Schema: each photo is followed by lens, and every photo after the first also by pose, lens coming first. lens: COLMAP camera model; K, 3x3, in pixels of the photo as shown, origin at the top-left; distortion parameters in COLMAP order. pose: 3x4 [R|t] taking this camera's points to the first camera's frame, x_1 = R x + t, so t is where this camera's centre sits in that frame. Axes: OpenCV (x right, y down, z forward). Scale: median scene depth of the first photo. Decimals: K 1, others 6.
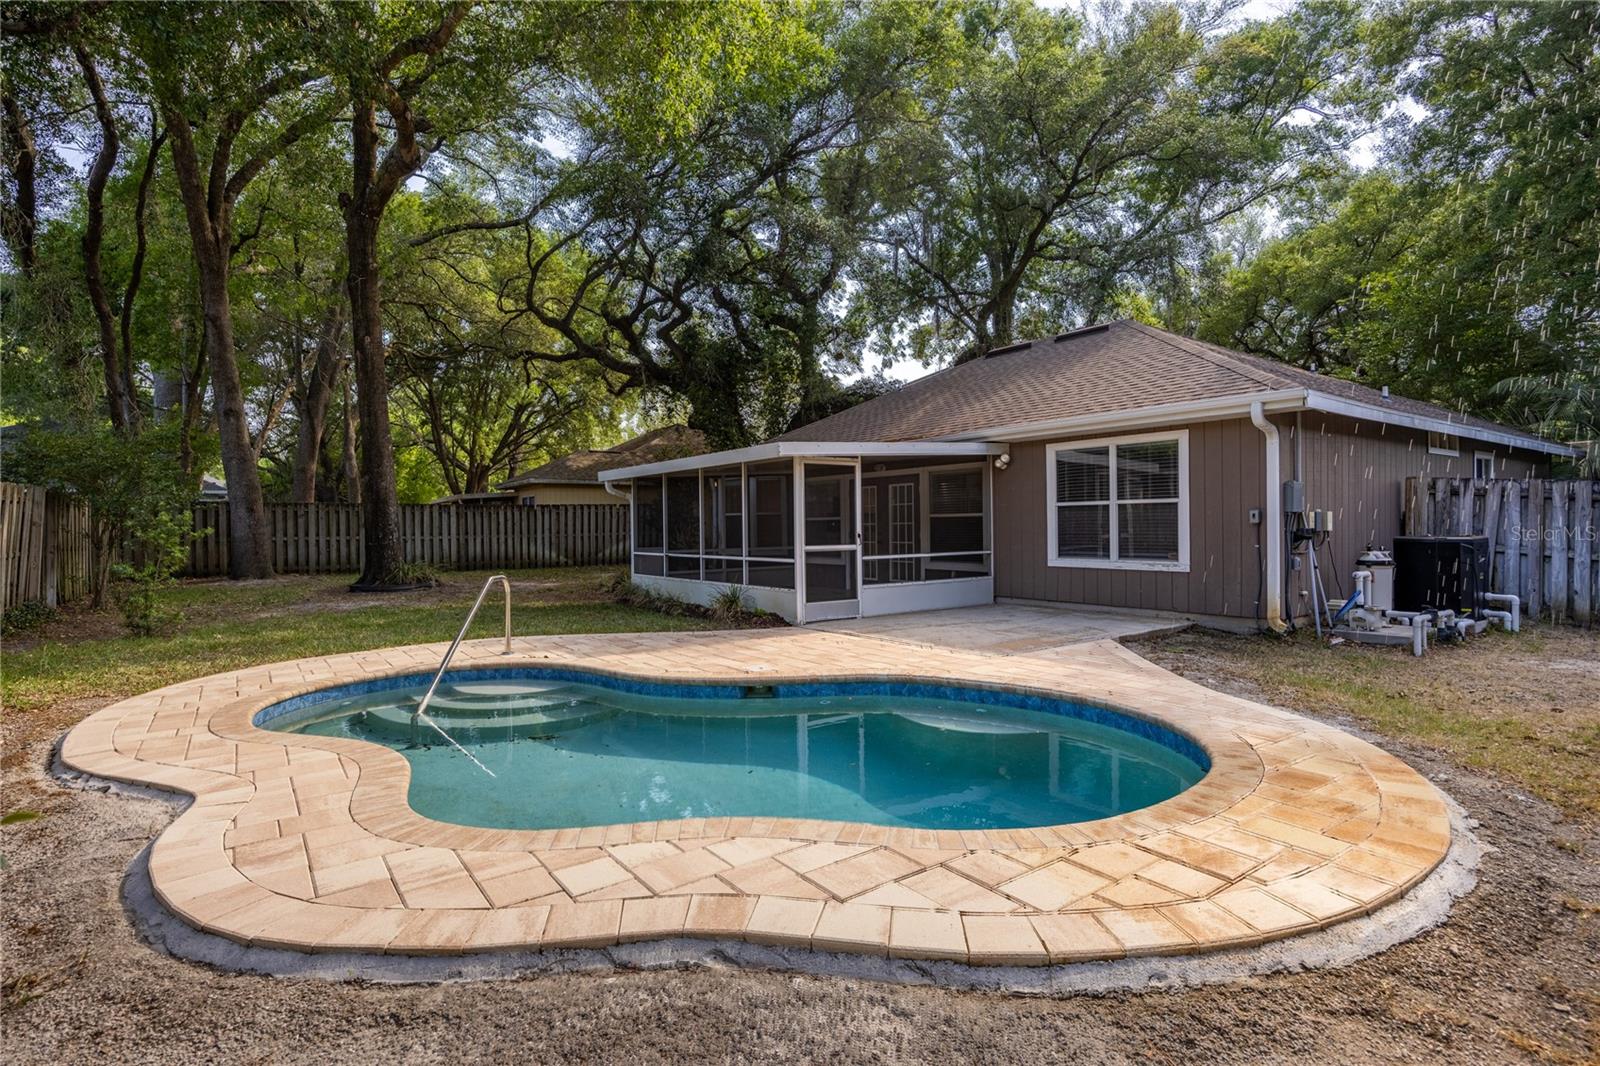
lens RADIAL K [[787.6, 0, 798.3], [0, 787.6, 535.2], [0, 0, 1]] dist [-0.011044, -0.000035]
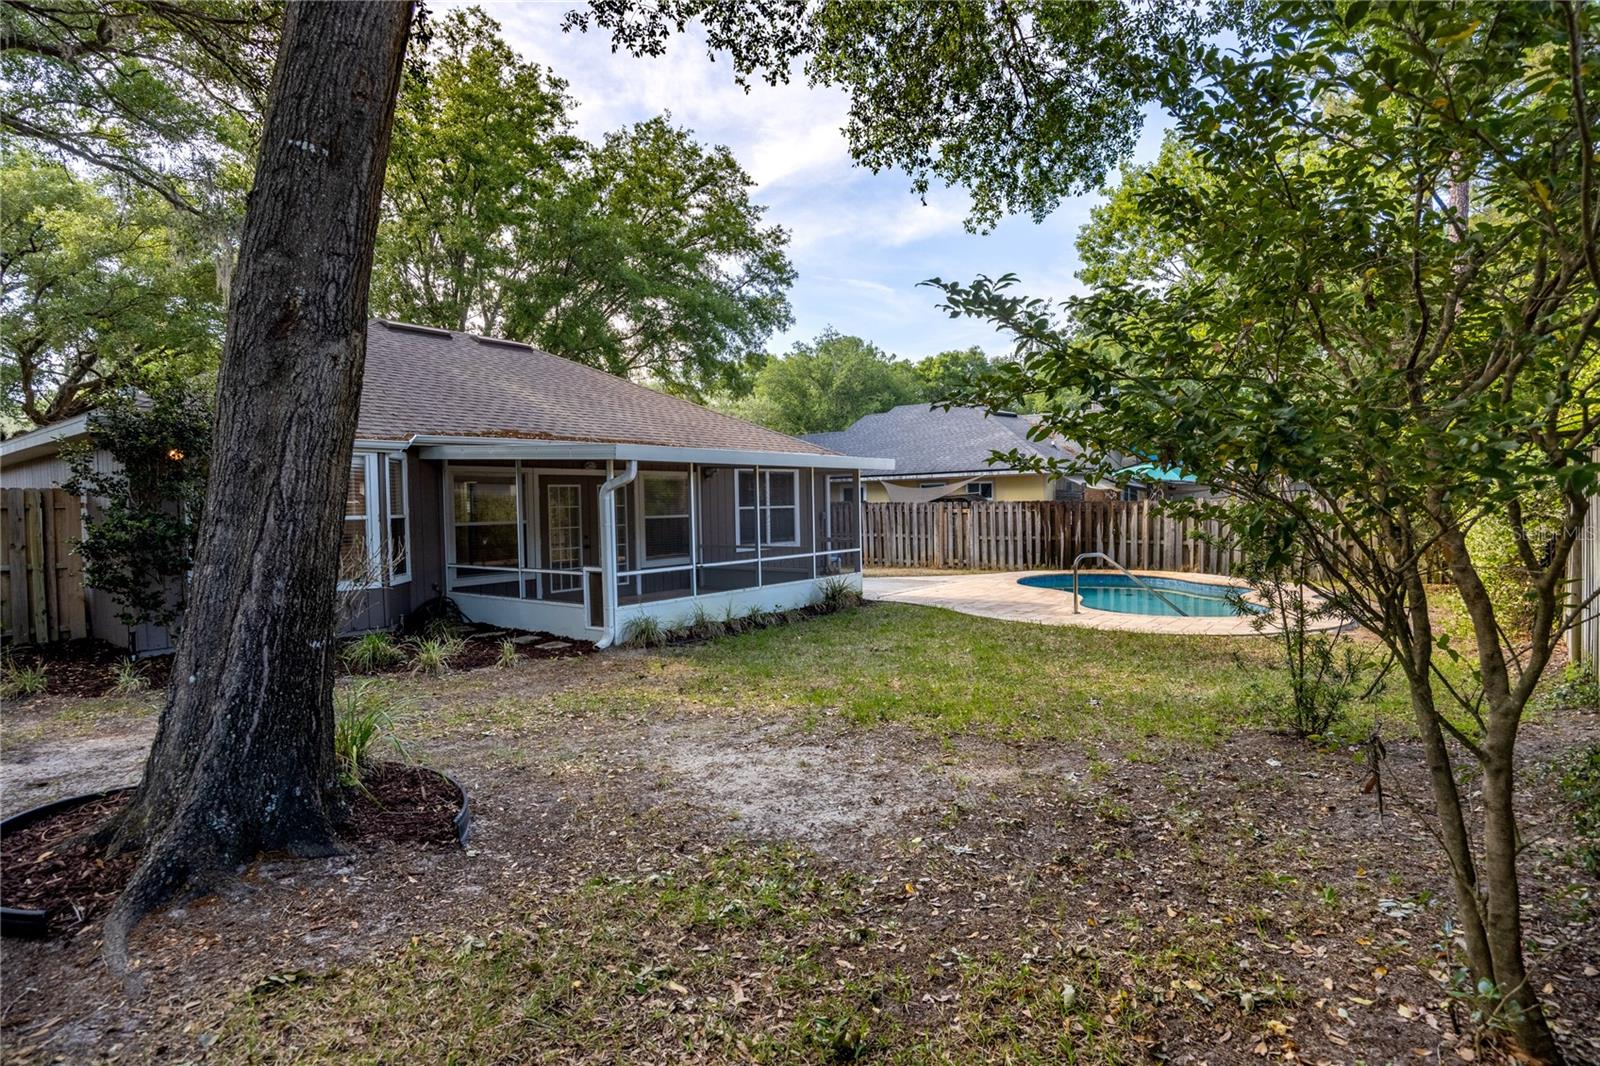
lens RADIAL K [[831.5, 0, 804.9], [0, 831.5, 524.5], [0, 0, 1]] dist [-0.000183, -0.000147]
pose [[-0.289031, -0.003653, 0.957313, -1.081068], [0.040534, 0.999049, 0.016050, -0.027278], [-0.956461, 0.043443, -0.288609, 1.251691]]
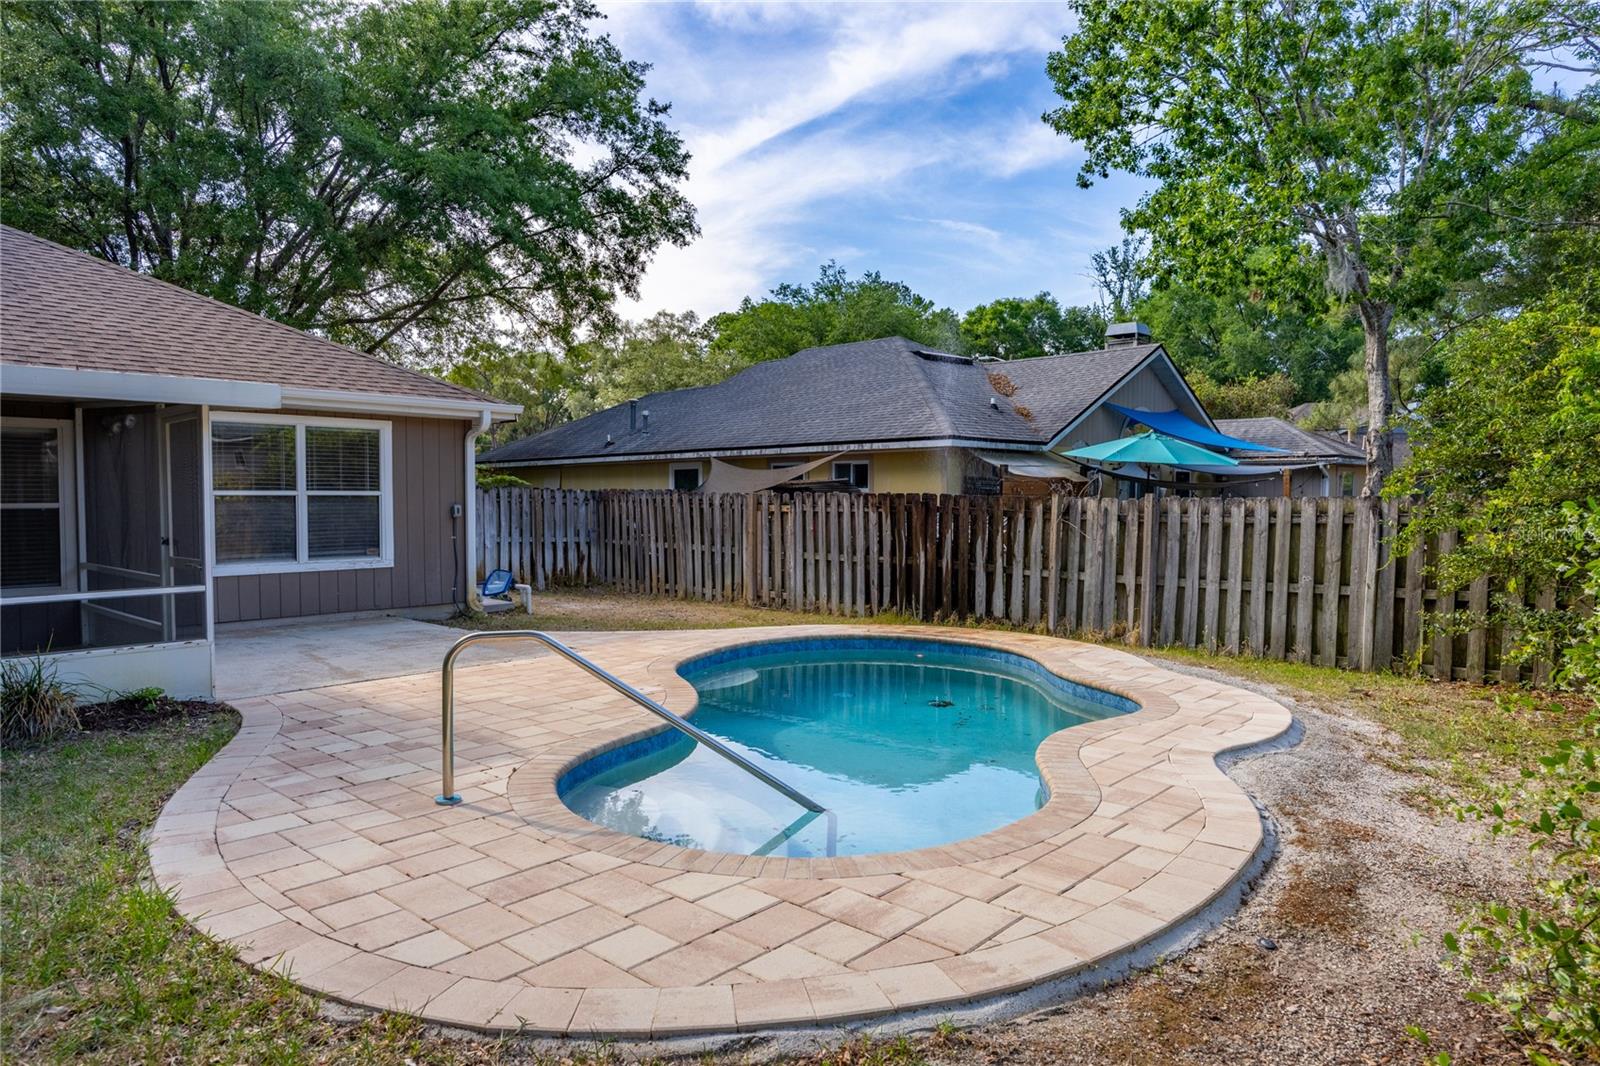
lens RADIAL K [[1002.3, 0, 800.0], [0, 1002.3, 533.0], [0, 0, 1]] dist [-0.007515, 0.000189]
pose [[-0.208482, -0.019928, 0.977823, -0.678044], [0.018792, 0.999526, 0.024377, -0.013147], [-0.977846, 0.023458, -0.208009, 0.620696]]
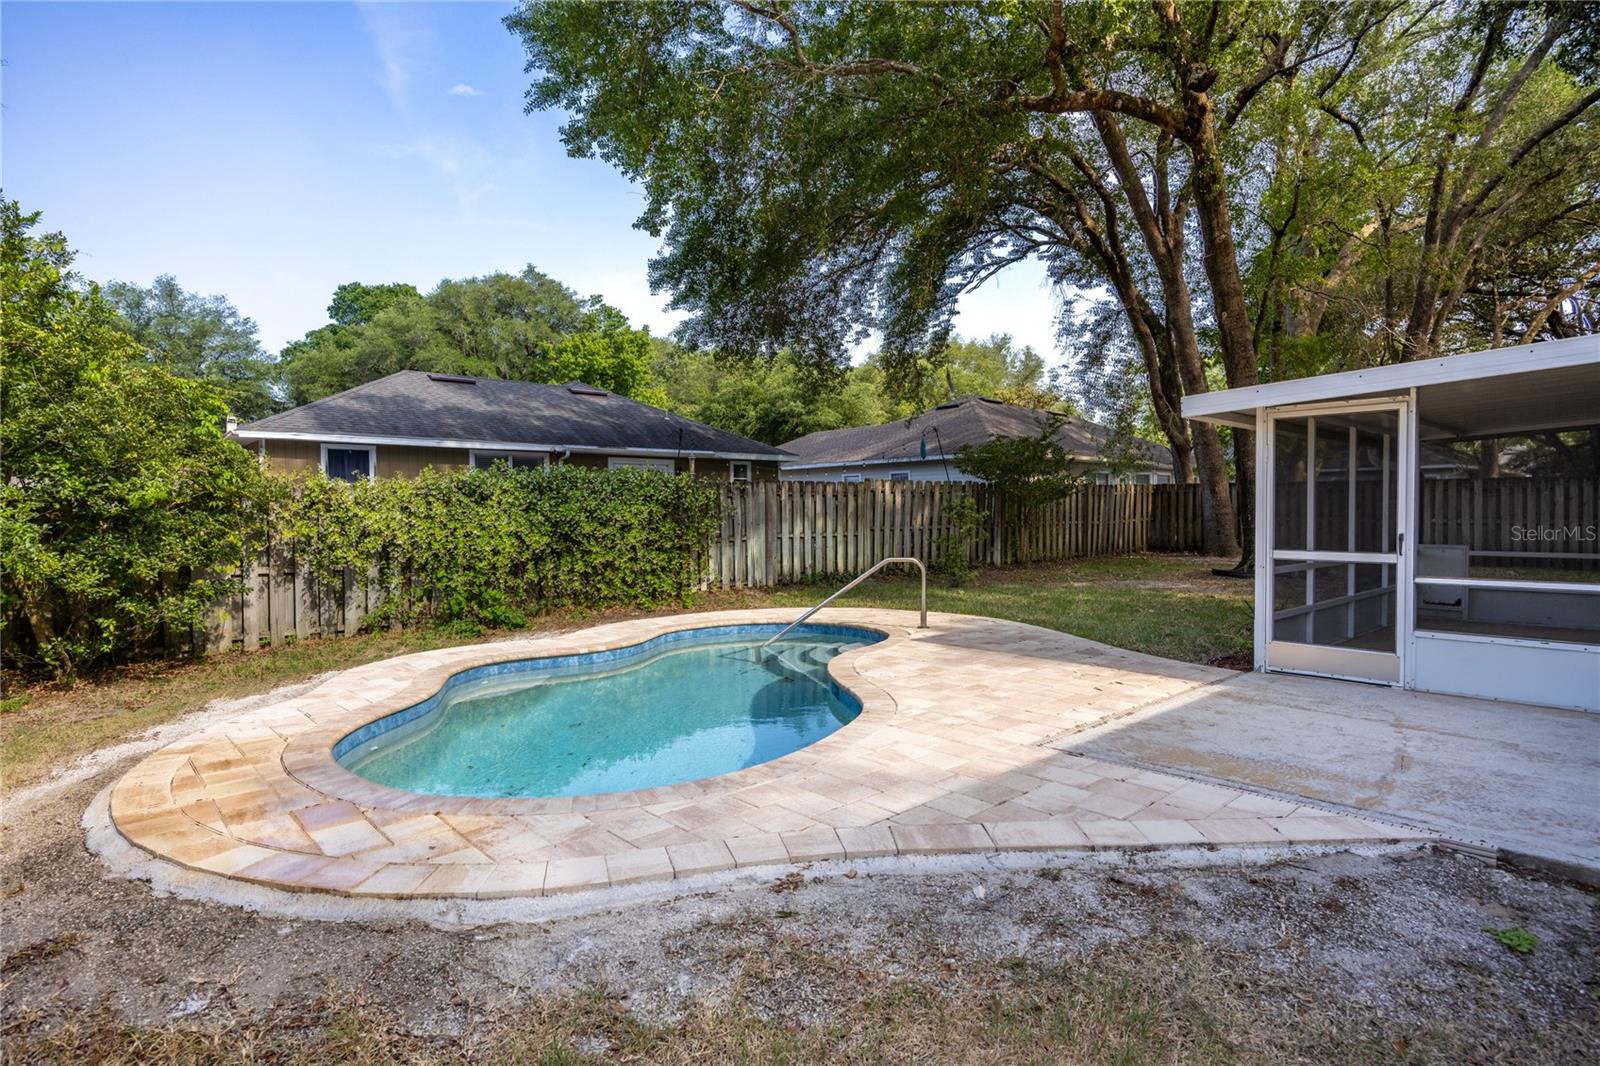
lens RADIAL K [[831.5, 0, 804.9], [0, 831.5, 524.5], [0, 0, 1]] dist [-0.000183, -0.000147]
pose [[0.115671, 0.031863, -0.992776, 0.533226], [-0.013576, 0.999443, 0.030496, -0.018280], [0.993195, 0.009950, 0.116039, 0.465586]]
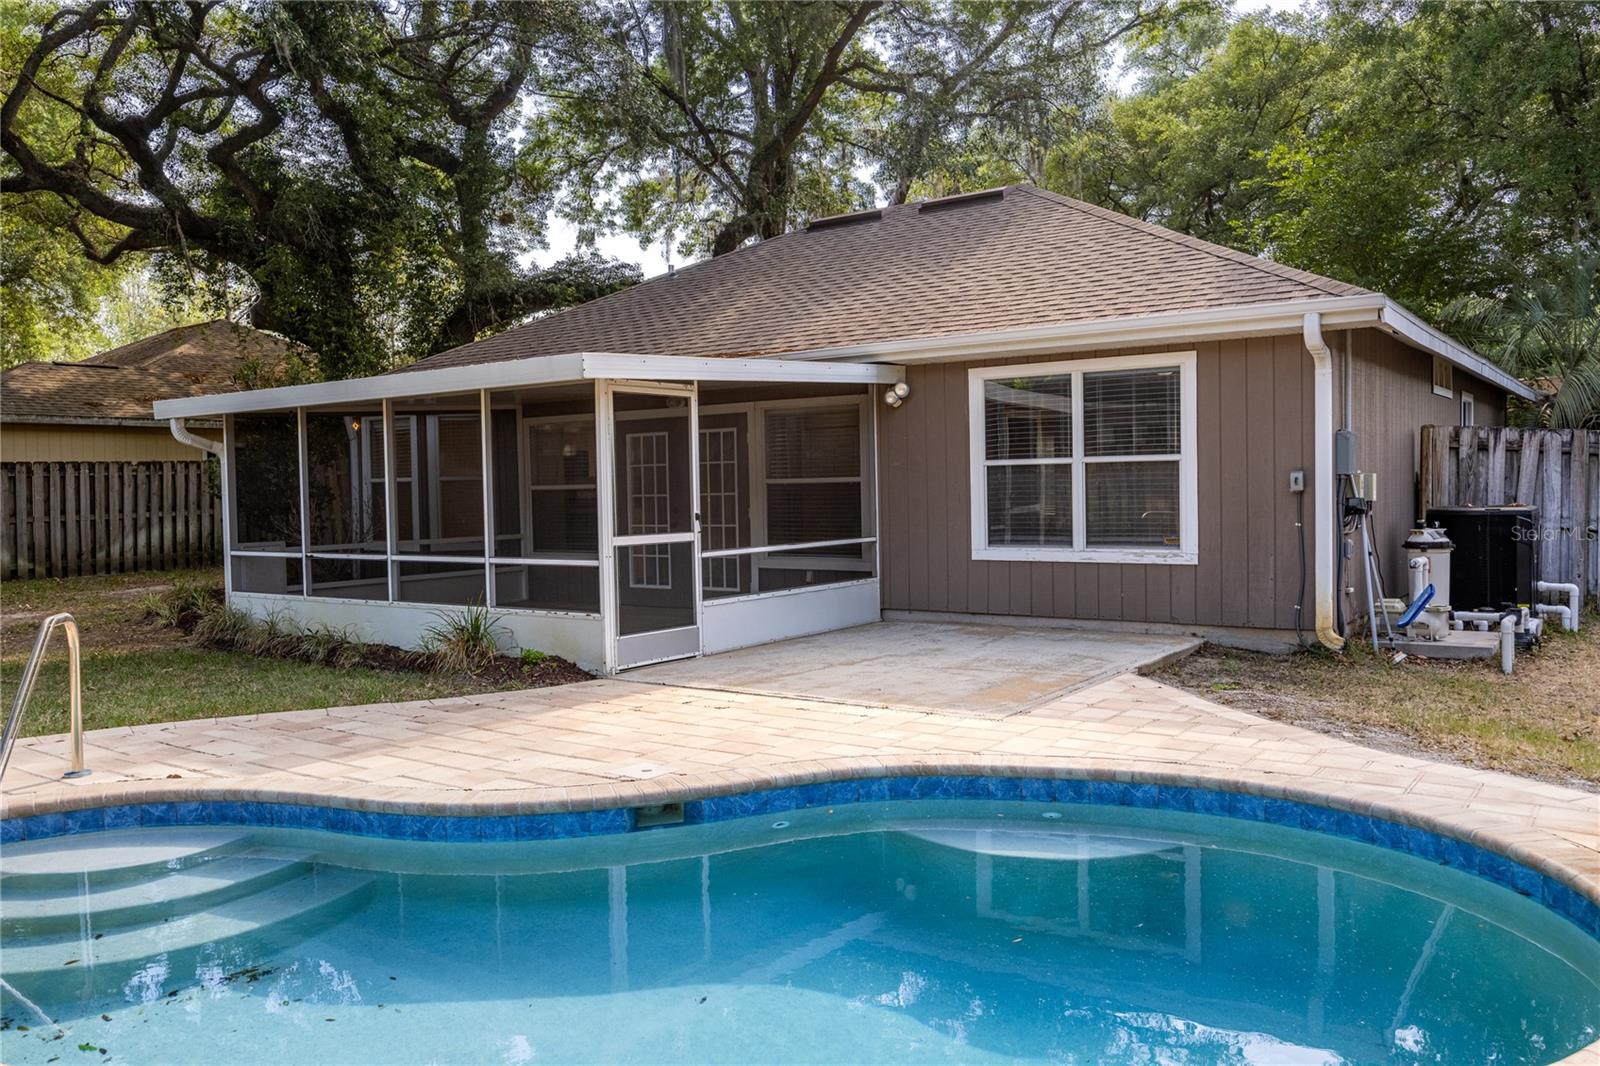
lens RADIAL K [[1213.9, 0, 805.0], [0, 1213.9, 529.8], [0, 0, 1]] dist [0.000567, -0.005310]
pose [[0.946735, -0.017970, 0.321512, -0.123519], [0.012258, 0.999729, 0.019784, -0.005930], [-0.321781, -0.014789, 0.946699, 0.103839]]
